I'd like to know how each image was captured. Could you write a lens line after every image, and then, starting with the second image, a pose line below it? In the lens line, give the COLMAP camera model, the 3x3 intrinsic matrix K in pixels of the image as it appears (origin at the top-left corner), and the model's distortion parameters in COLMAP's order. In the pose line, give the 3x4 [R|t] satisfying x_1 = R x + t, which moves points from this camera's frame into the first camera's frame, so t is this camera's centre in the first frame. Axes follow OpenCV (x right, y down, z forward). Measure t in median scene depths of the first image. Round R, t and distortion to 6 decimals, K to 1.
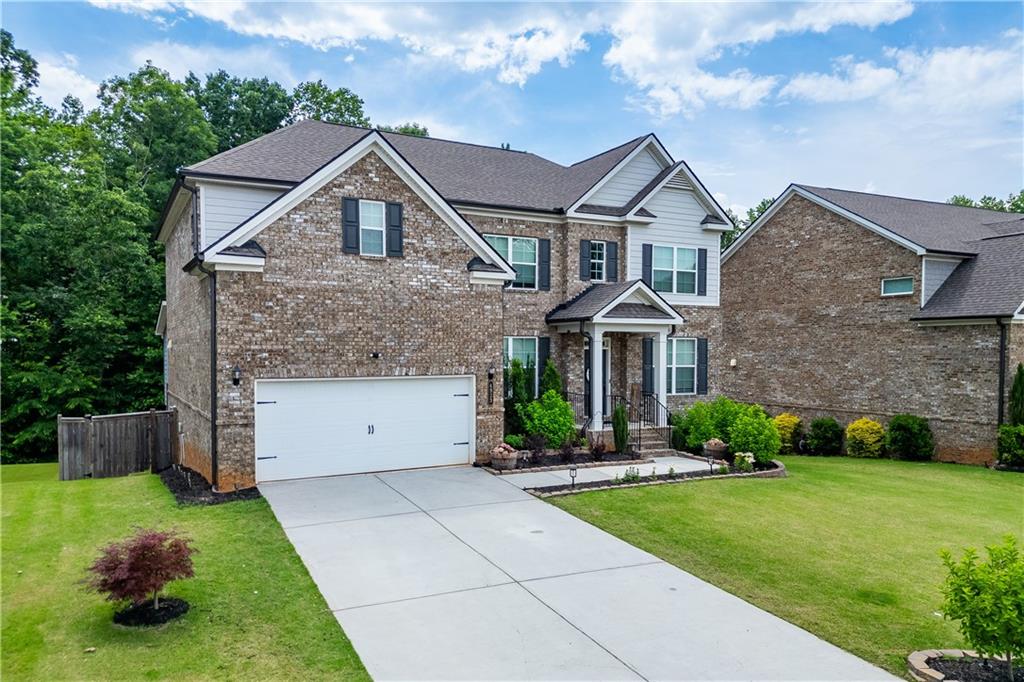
lens RADIAL K [[724.4, 0, 513.9], [0, 724.4, 376.0], [0, 0, 1]] dist [0.042044, -0.000671]
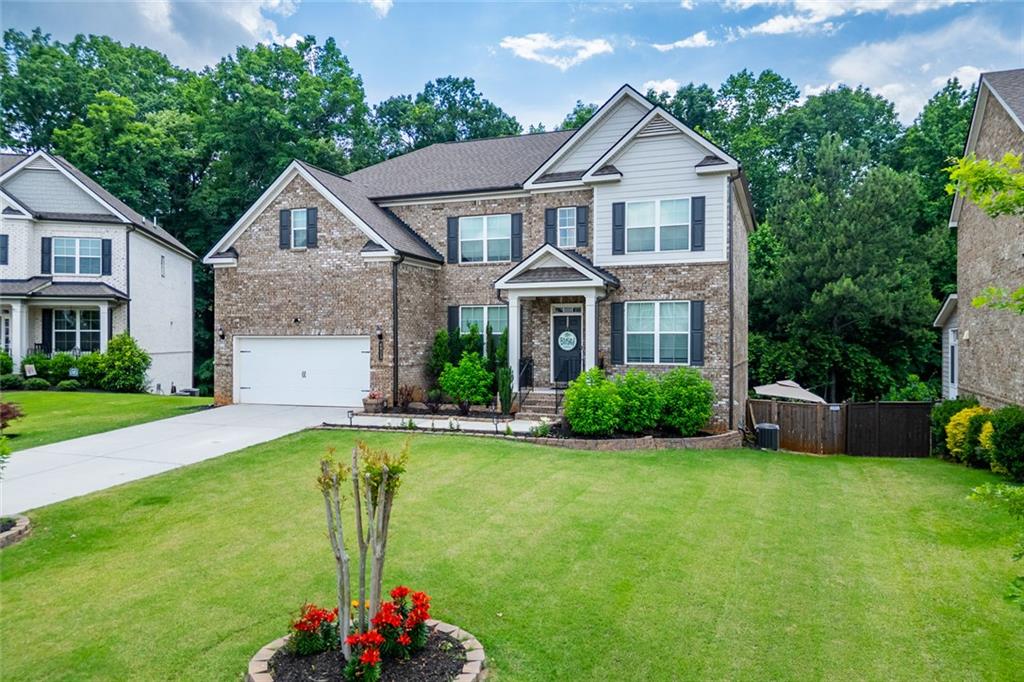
lens RADIAL K [[711.9, 0, 512.0], [0, 711.9, 341.0], [0, 0, 1]] dist [0.070367, -0.088133]
pose [[0.658476, 0.000232, -0.752601, 1.015875], [-0.027694, 0.999330, -0.023922, 0.030058], [0.752092, 0.036594, 0.658042, 0.379036]]
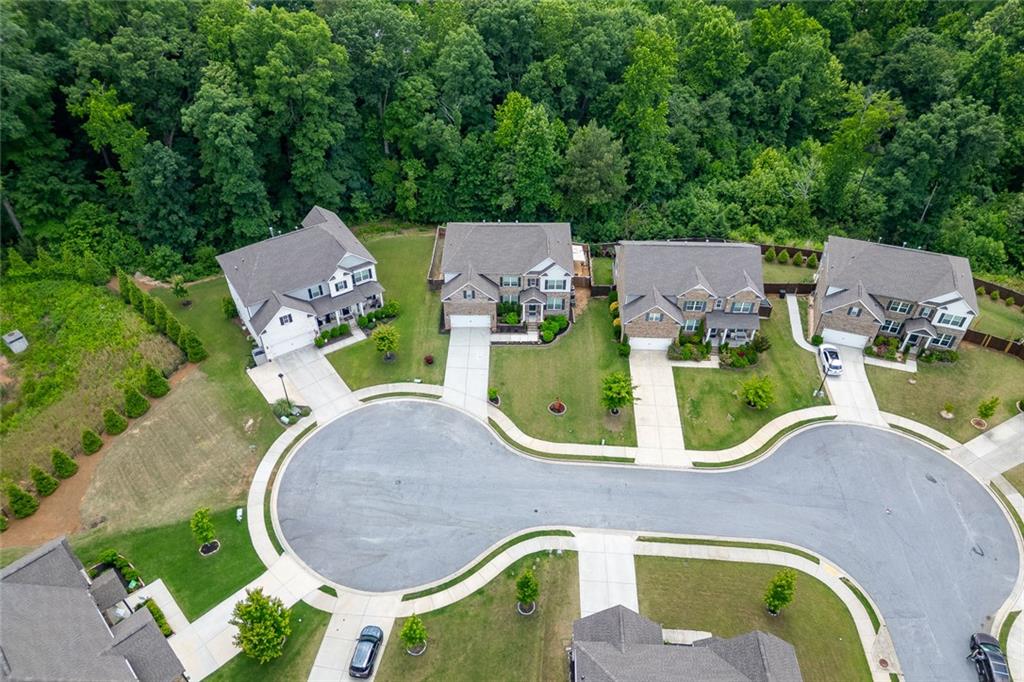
lens RADIAL K [[711.9, 0, 512.0], [0, 711.9, 341.0], [0, 0, 1]] dist [0.070367, -0.088133]
pose [[0.876021, 0.319225, -0.361501, 1.980649], [-0.017282, 0.769875, 0.637960, -3.107266], [0.481964, -0.552619, 0.679944, -2.492282]]
